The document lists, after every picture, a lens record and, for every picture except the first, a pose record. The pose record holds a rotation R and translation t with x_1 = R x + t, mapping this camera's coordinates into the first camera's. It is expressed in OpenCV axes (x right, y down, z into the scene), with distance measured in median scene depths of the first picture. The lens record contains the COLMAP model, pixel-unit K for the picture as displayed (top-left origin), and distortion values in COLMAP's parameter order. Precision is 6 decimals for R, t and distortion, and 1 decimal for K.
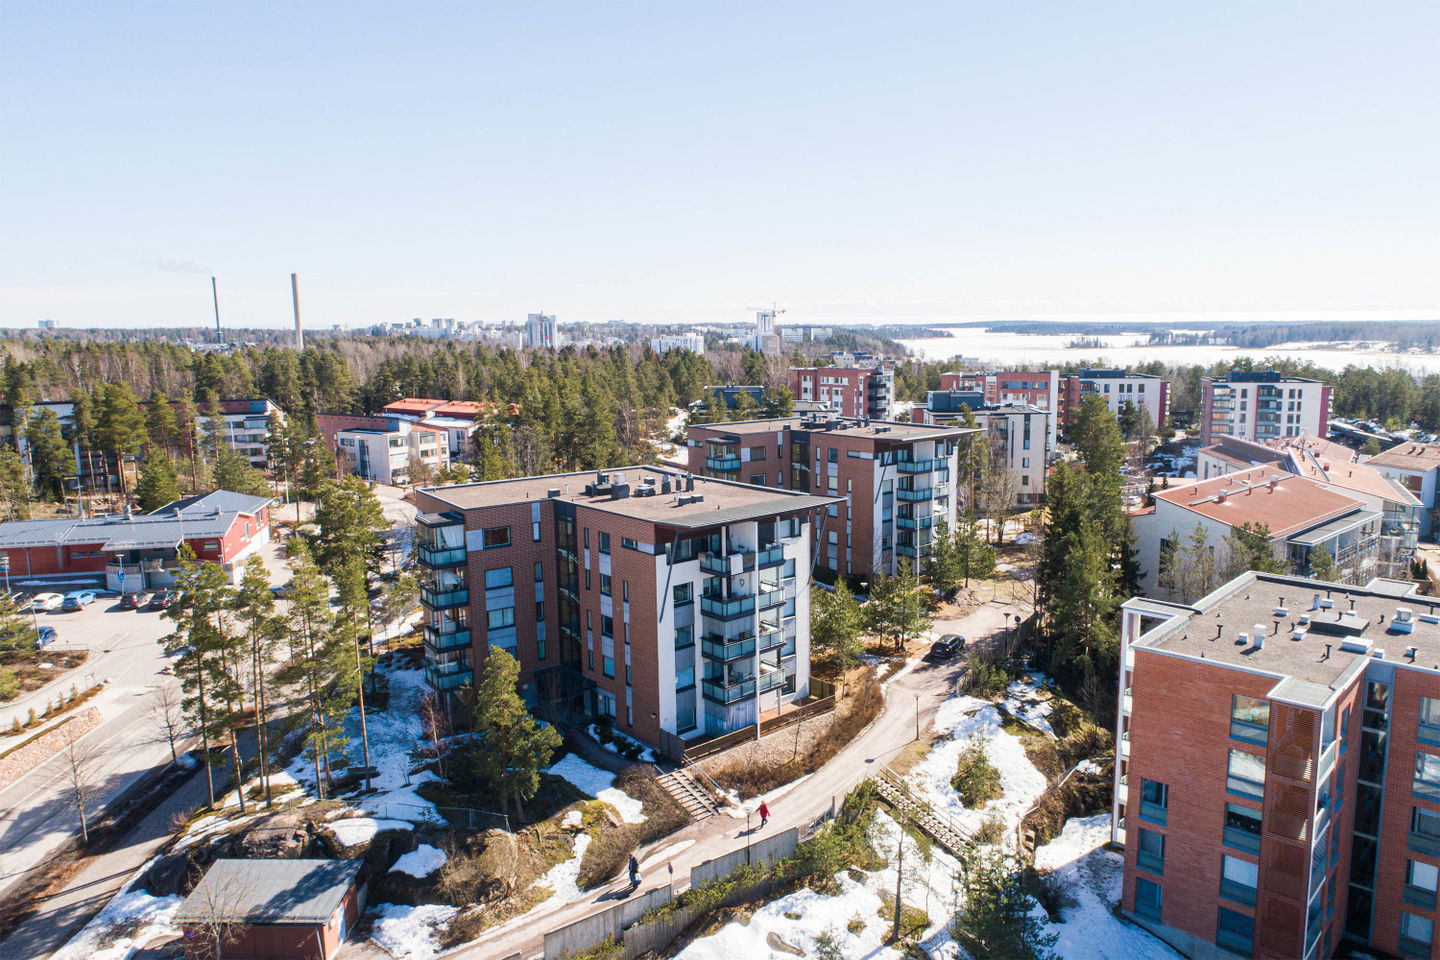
lens RADIAL K [[1066.5, 0, 745.6], [0, 1066.5, 480.6], [0, 0, 1]] dist [-0.004767, 0.005537]
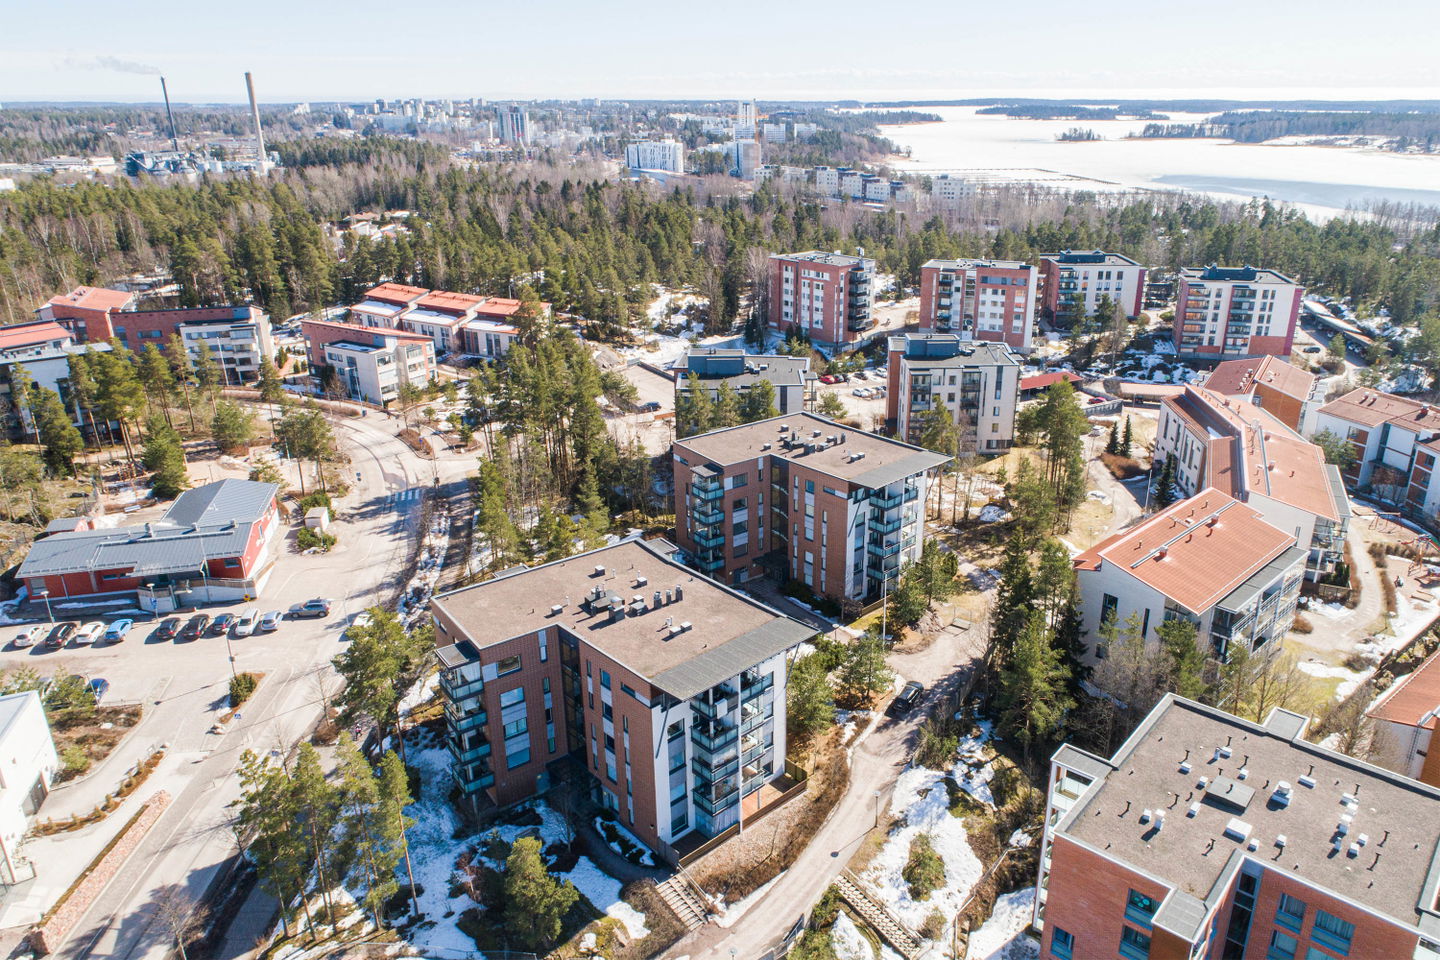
lens RADIAL K [[1066.5, 0, 745.6], [0, 1066.5, 480.6], [0, 0, 1]] dist [-0.004767, 0.005537]
pose [[0.999841, -0.002498, 0.017631, -0.002342], [-0.001350, 0.976627, 0.214935, -0.347667], [-0.017756, -0.214925, 0.976469, -0.058136]]
